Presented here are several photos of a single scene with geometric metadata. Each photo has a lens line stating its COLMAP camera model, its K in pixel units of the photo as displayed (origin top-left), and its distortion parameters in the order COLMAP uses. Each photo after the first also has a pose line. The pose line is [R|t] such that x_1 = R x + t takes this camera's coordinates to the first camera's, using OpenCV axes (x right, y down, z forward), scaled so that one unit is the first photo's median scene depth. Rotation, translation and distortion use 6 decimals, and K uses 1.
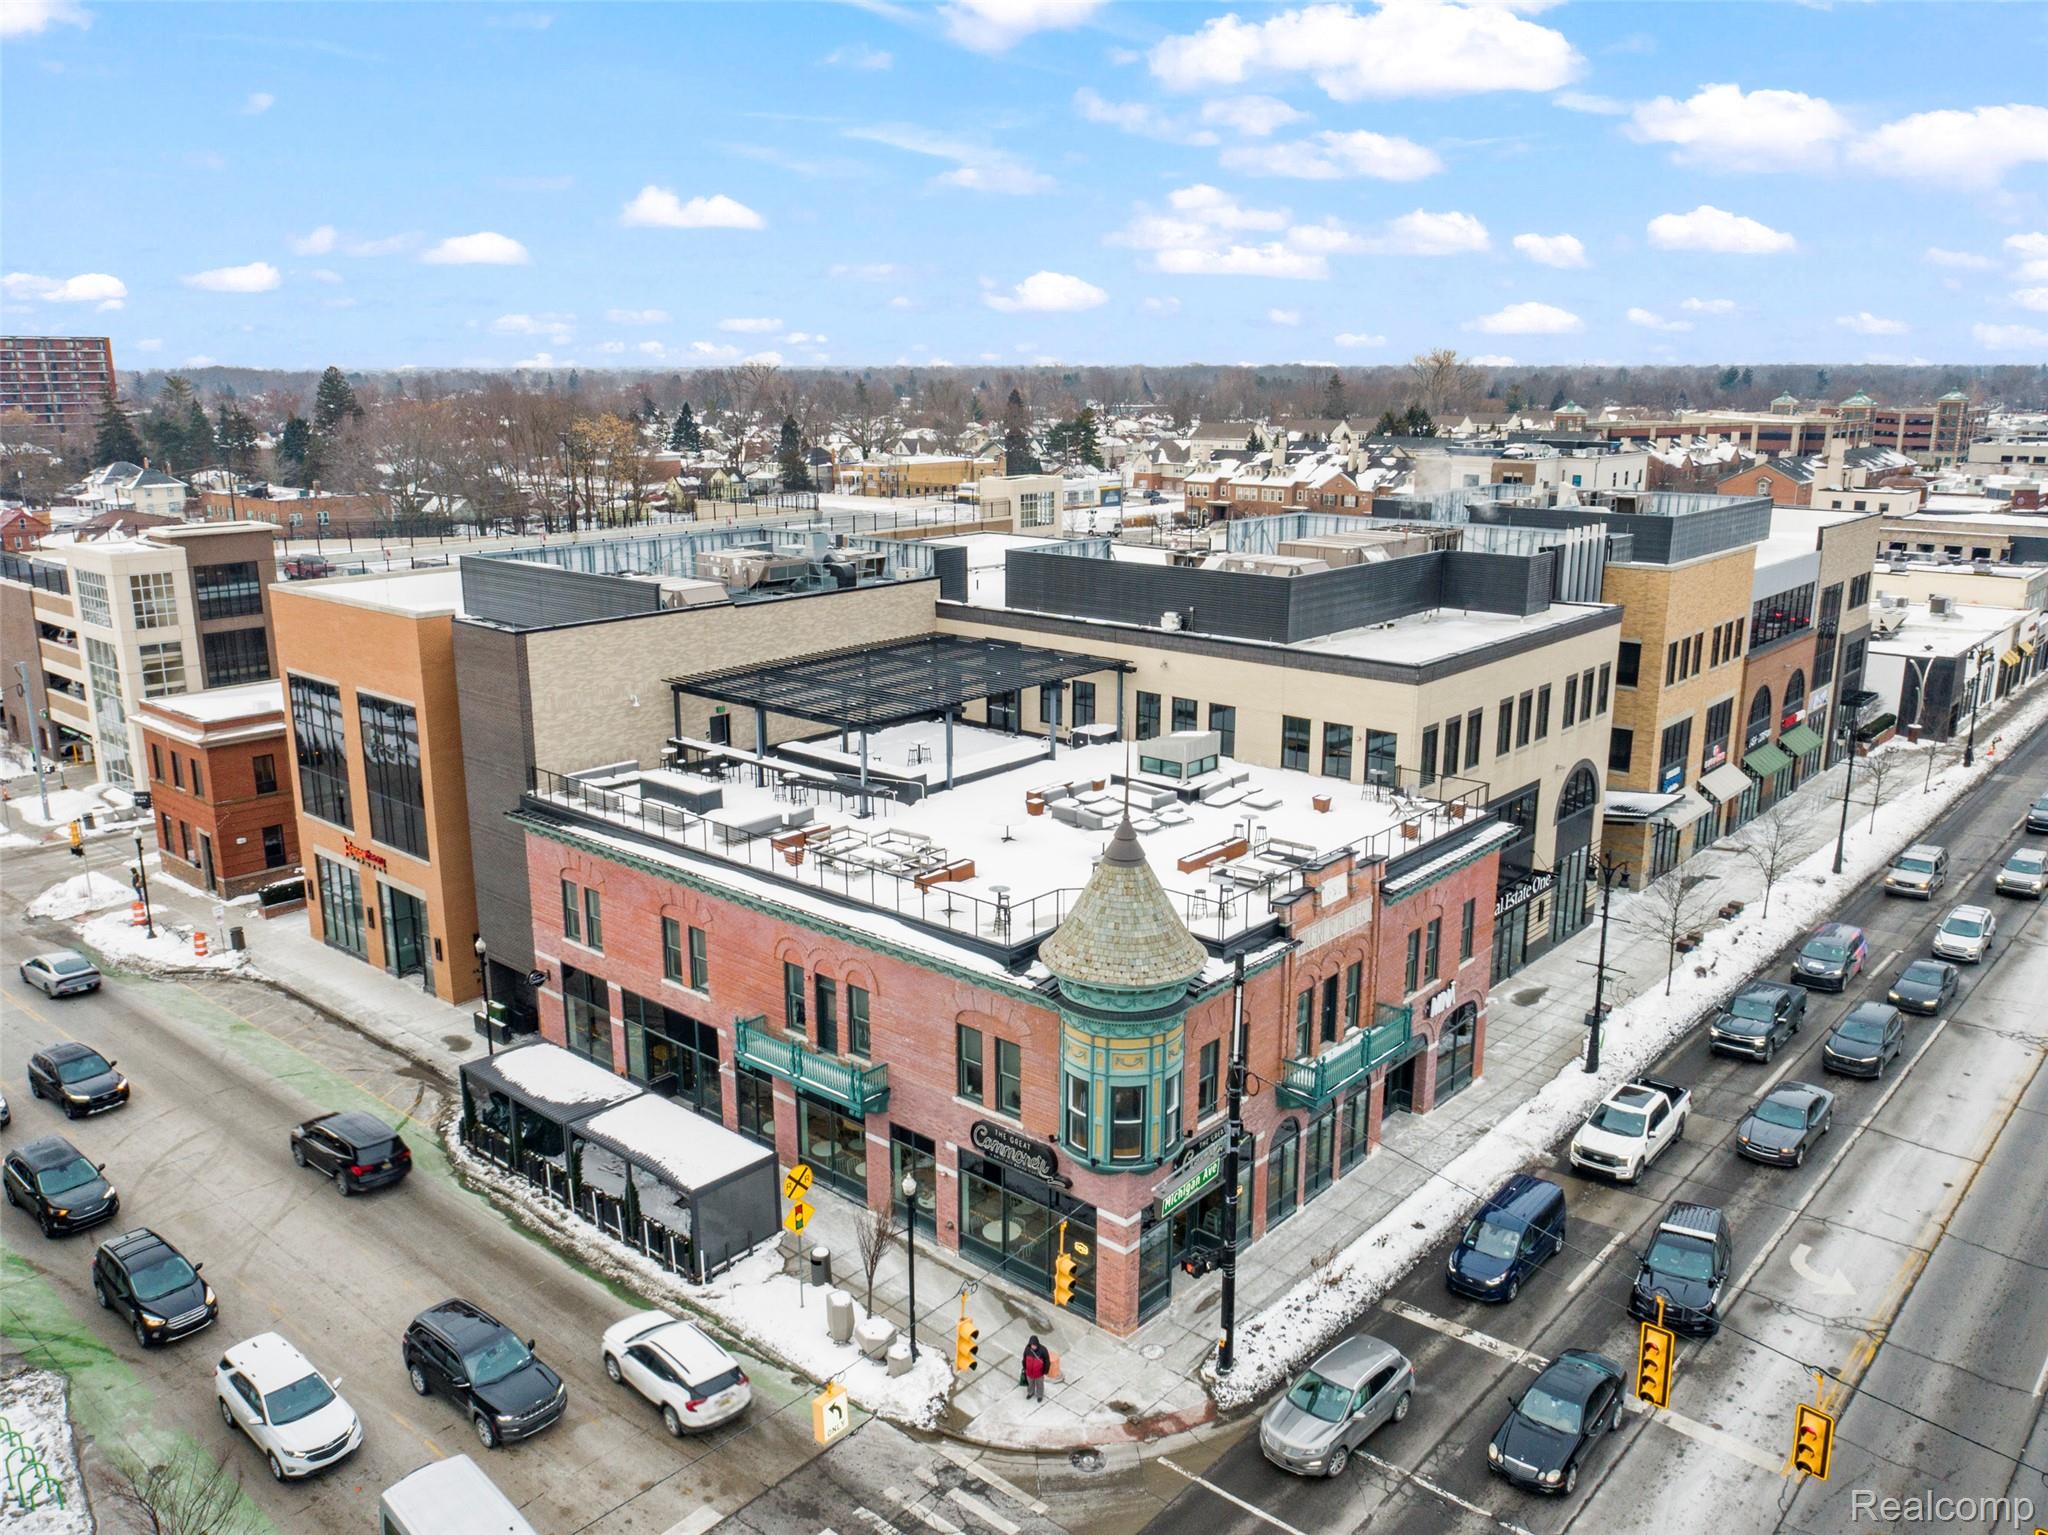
lens RADIAL K [[1598.1, 0, 1010.1], [0, 1598.1, 767.5], [0, 0, 1]] dist [-0.012399, 0.002965]
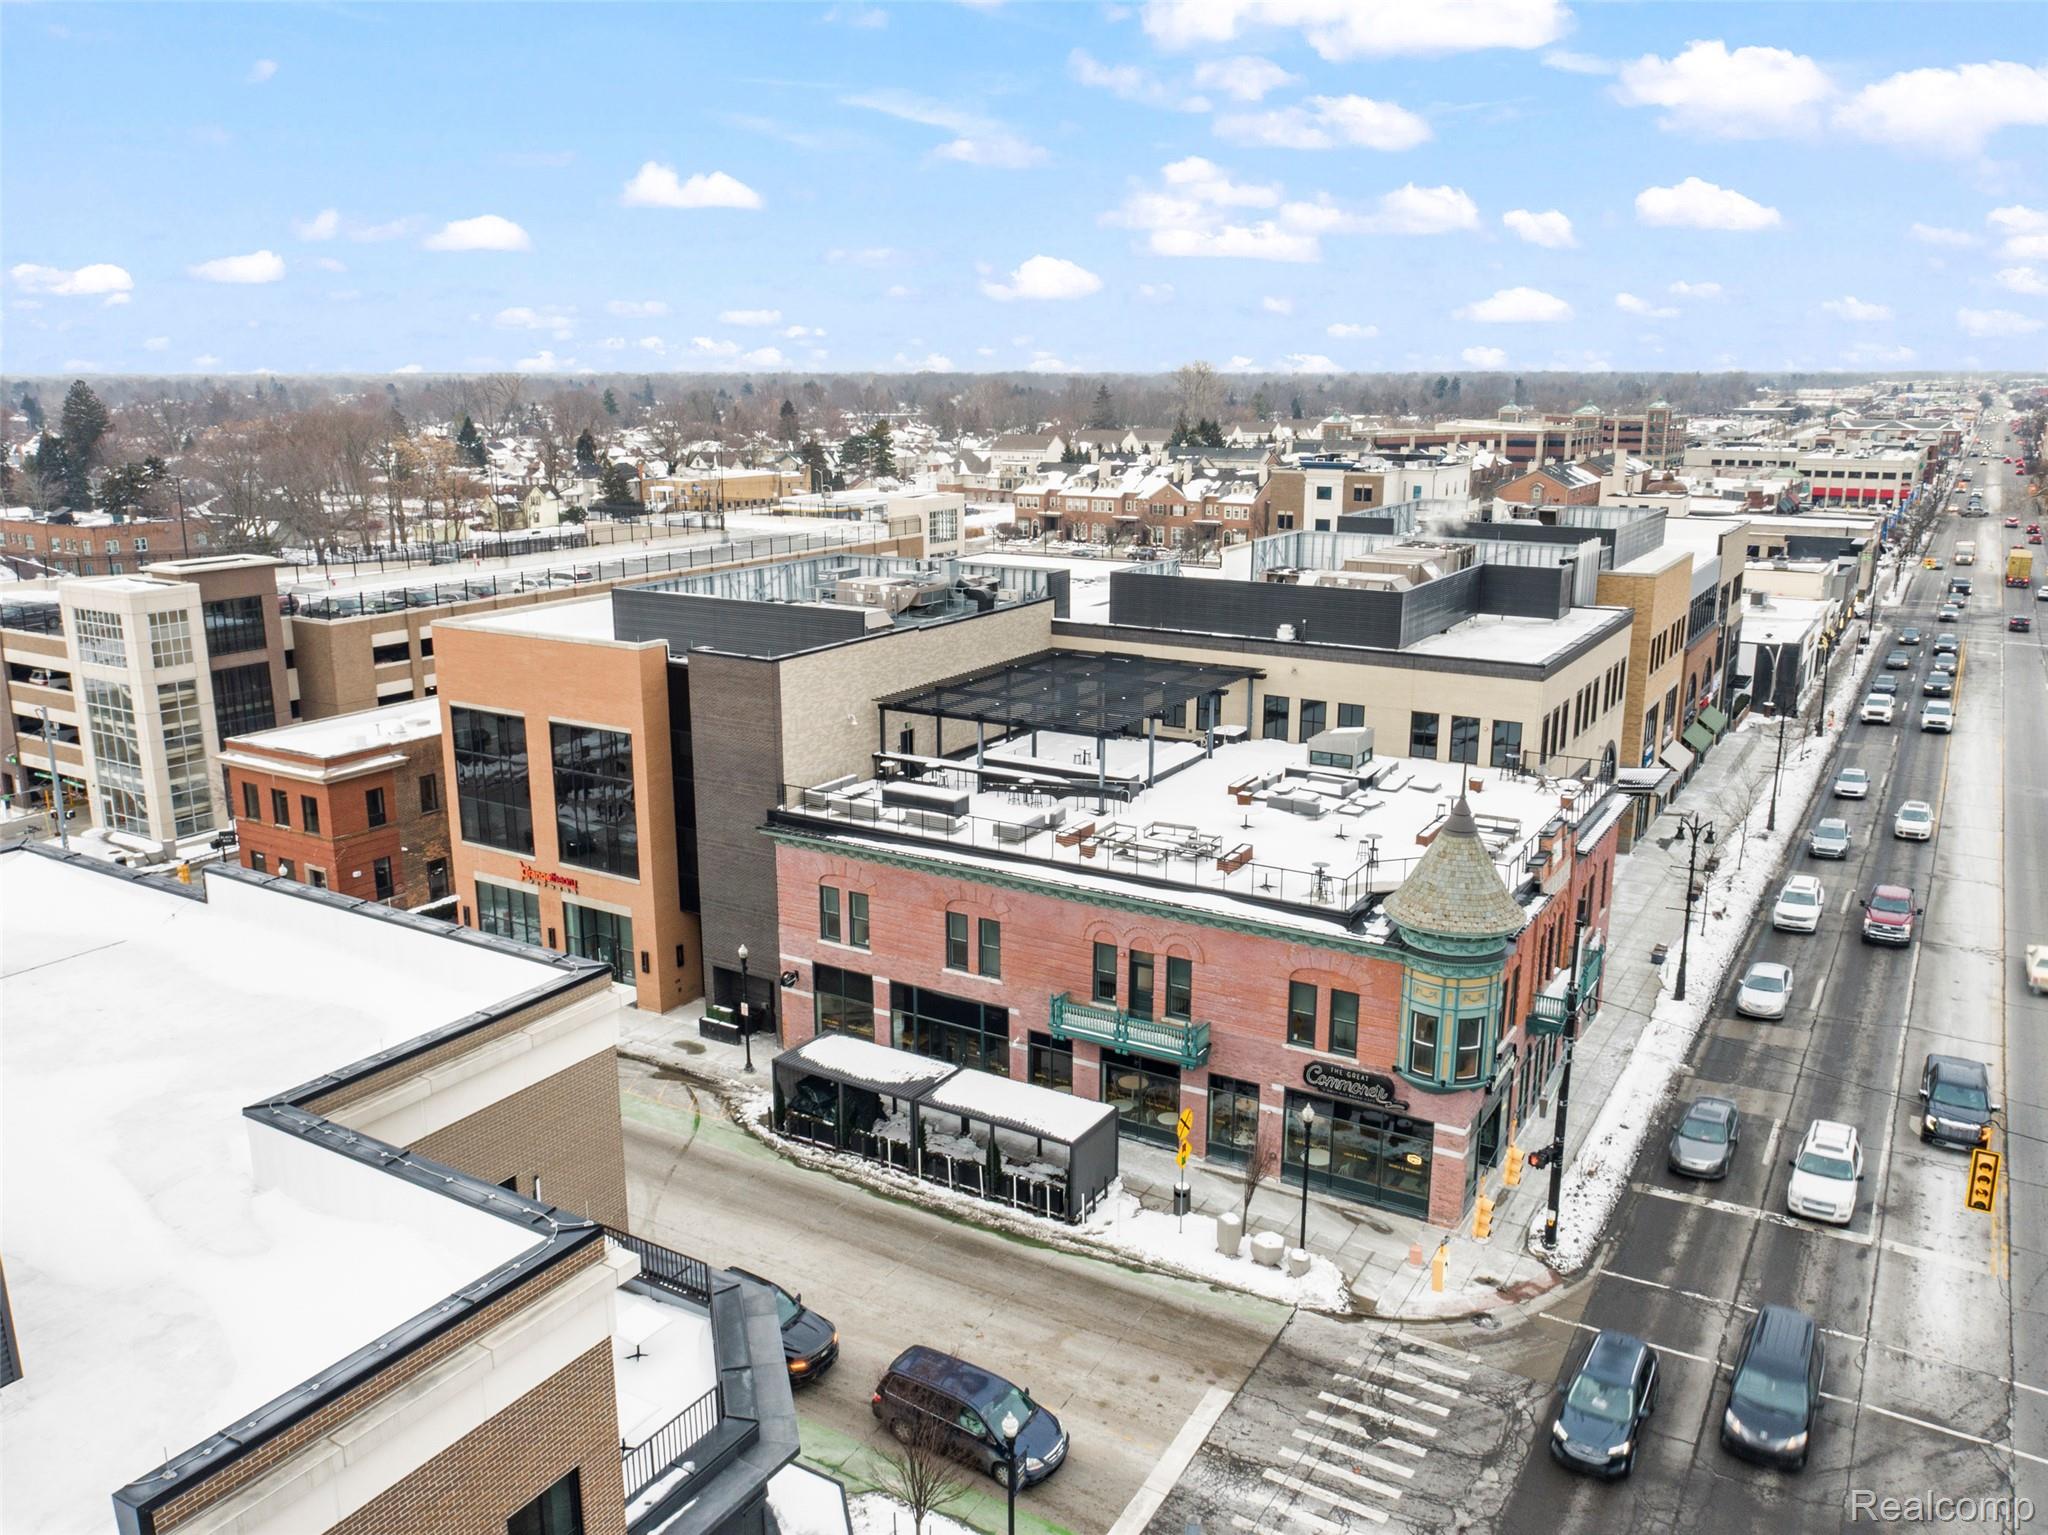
lens RADIAL K [[1607.2, 0, 1032.1], [0, 1607.2, 766.6], [0, 0, 1]] dist [-0.015308, 0.008048]
pose [[0.983532, -0.042013, 0.175783, -0.284301], [0.042984, 0.999074, -0.001722, -0.002374], [-0.175548, 0.009250, 0.984427, -0.089154]]
